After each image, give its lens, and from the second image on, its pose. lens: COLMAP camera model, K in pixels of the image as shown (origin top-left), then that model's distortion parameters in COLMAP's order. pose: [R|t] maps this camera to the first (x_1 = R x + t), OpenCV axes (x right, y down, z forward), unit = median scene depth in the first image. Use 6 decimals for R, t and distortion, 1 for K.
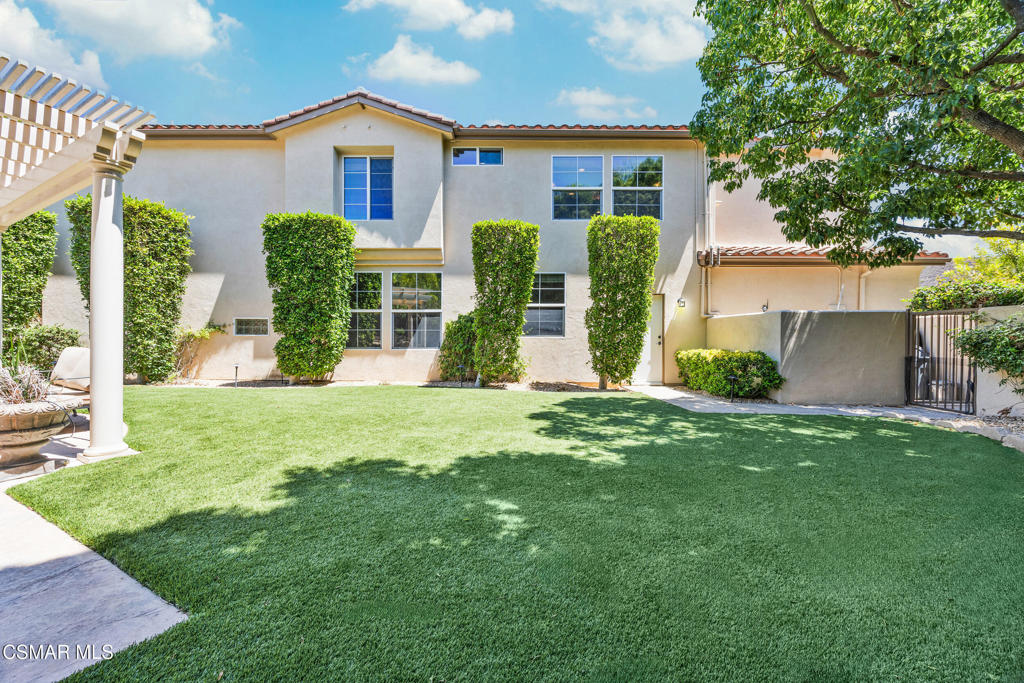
lens RADIAL K [[392.0, 0, 502.8], [0, 392.0, 339.4], [0, 0, 1]] dist [-0.002053, -0.000132]
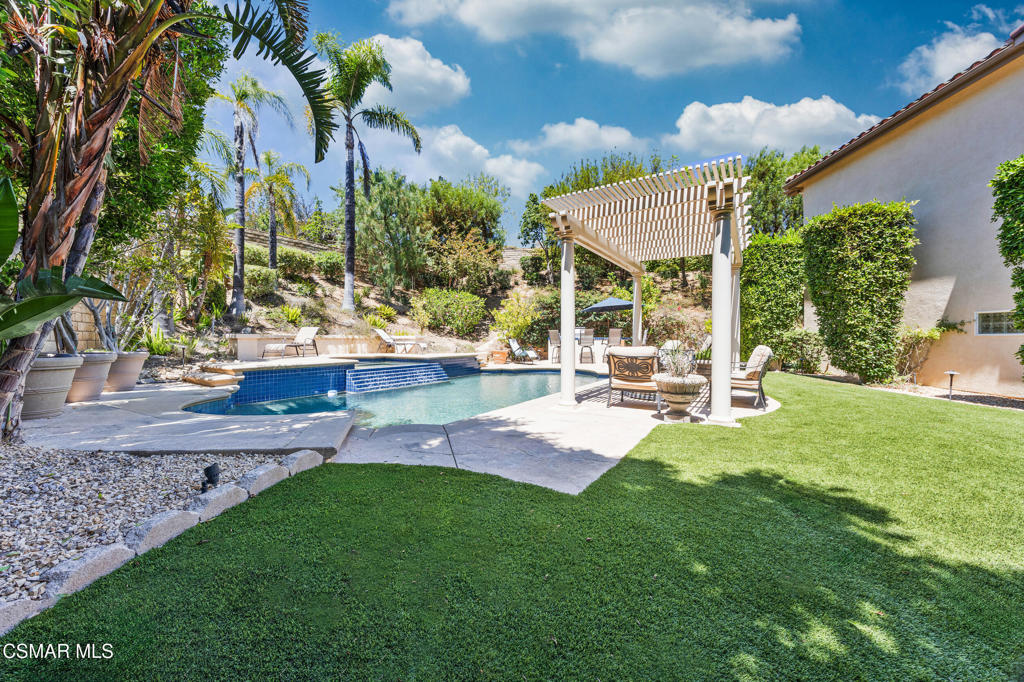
lens RADIAL K [[392.0, 0, 502.8], [0, 392.0, 338.9], [0, 0, 1]] dist [-0.002053, -0.000132]
pose [[-0.089580, -0.004433, -0.995970, 0.172992], [-0.004284, 0.999983, -0.004066, 0.004124], [0.995970, 0.003902, -0.089597, 0.151319]]
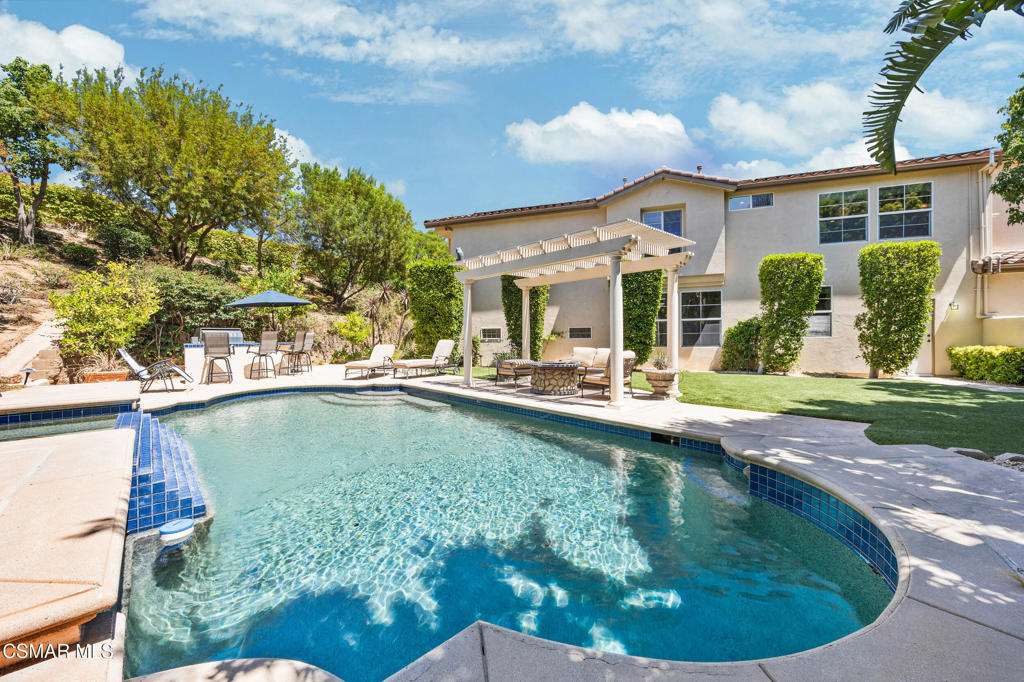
lens RADIAL K [[392.0, 0, 502.8], [0, 392.0, 338.9], [0, 0, 1]] dist [-0.002053, -0.000132]
pose [[0.945801, -0.013055, -0.324484, -0.460885], [0.015745, 0.999860, 0.005667, -0.024184], [0.324364, -0.010469, 0.945874, -0.564930]]
